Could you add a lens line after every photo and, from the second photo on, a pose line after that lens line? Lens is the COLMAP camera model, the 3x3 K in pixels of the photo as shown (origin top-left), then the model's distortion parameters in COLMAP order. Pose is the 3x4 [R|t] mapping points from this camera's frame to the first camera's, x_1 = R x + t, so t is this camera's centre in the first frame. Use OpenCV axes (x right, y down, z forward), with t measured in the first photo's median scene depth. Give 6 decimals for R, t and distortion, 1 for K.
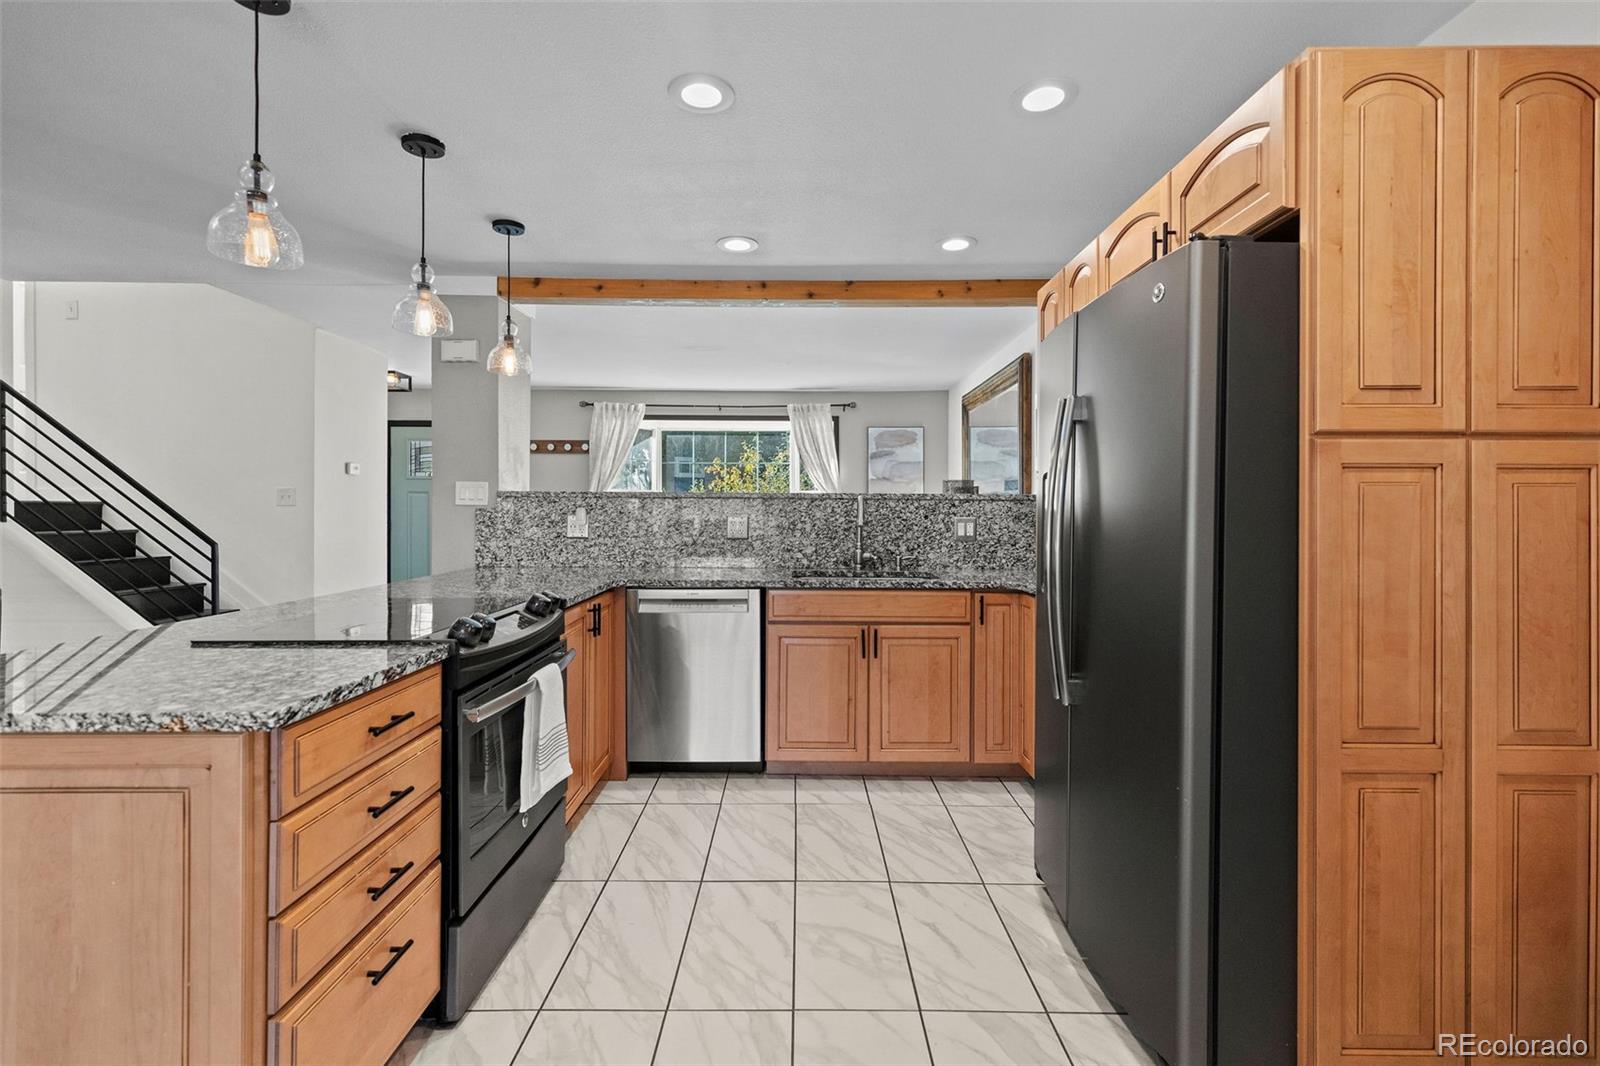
lens RADIAL K [[722.8, 0, 801.7], [0, 722.8, 508.1], [0, 0, 1]] dist [0.010575, -0.002430]
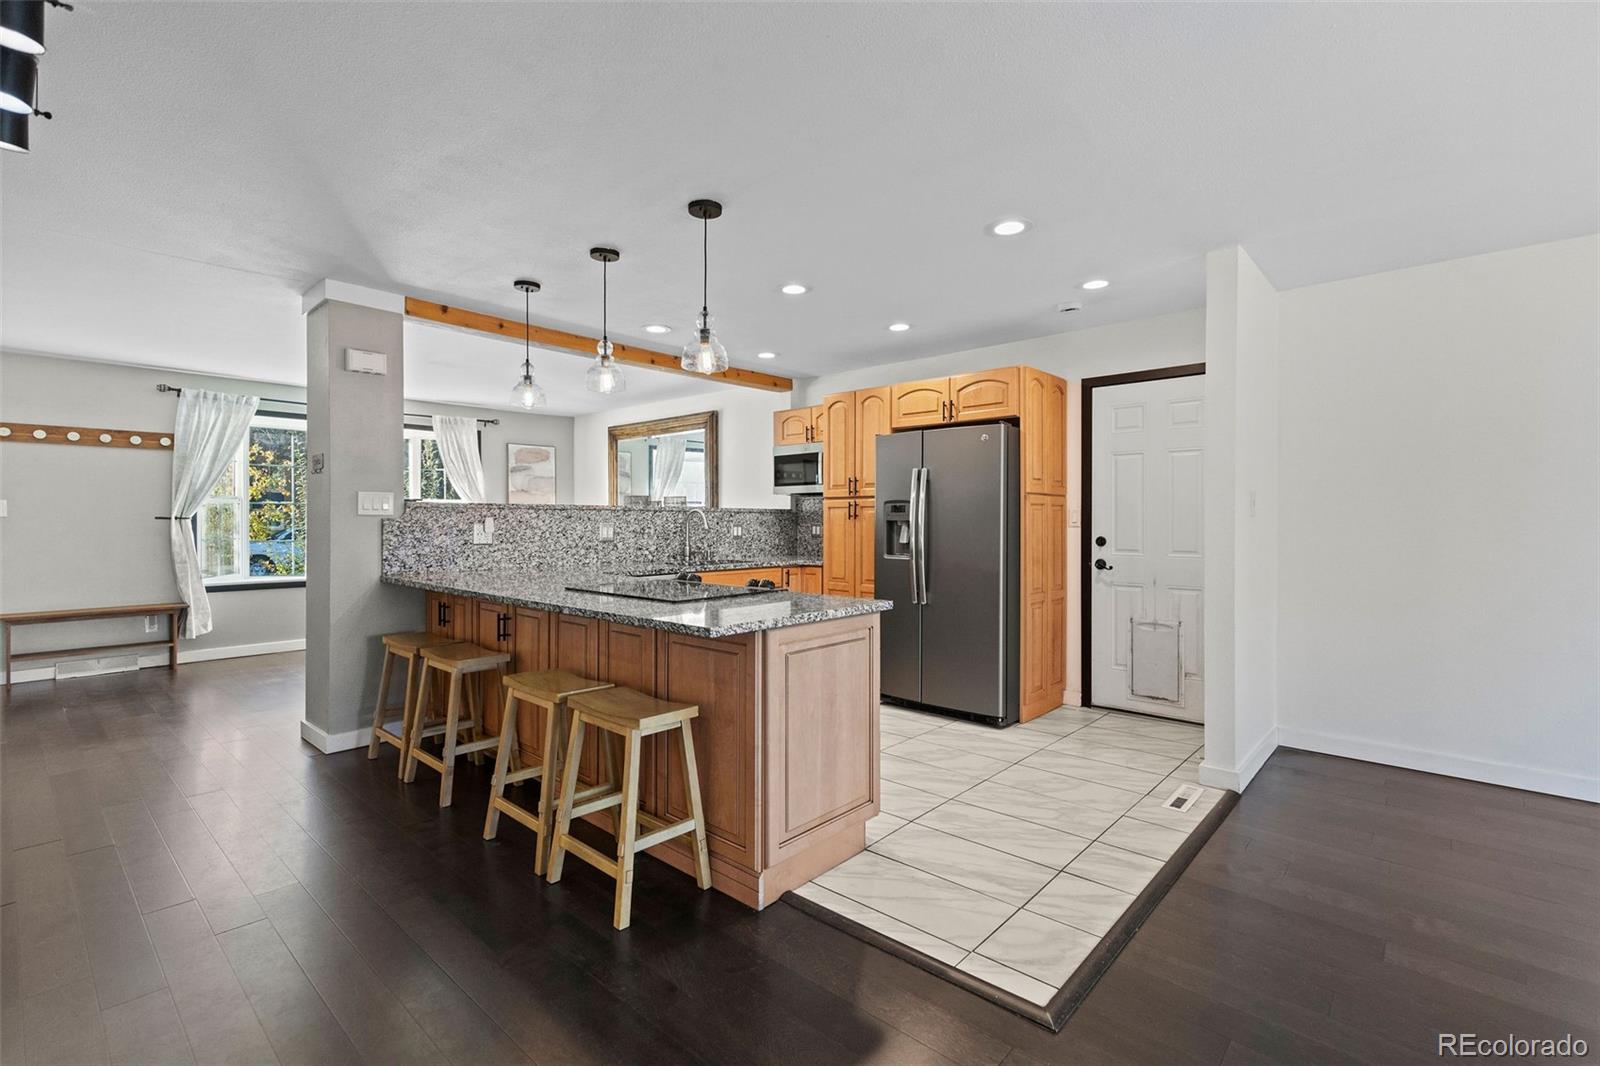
lens RADIAL K [[722.8, 0, 805.4], [0, 722.8, 516.5], [0, 0, 1]] dist [0.010575, -0.002430]
pose [[0.668349, -0.000163, 0.743848, -0.812981], [0.000535, 1.000000, -0.000261, -0.001558], [-0.743848, 0.000573, 0.668349, -0.125767]]
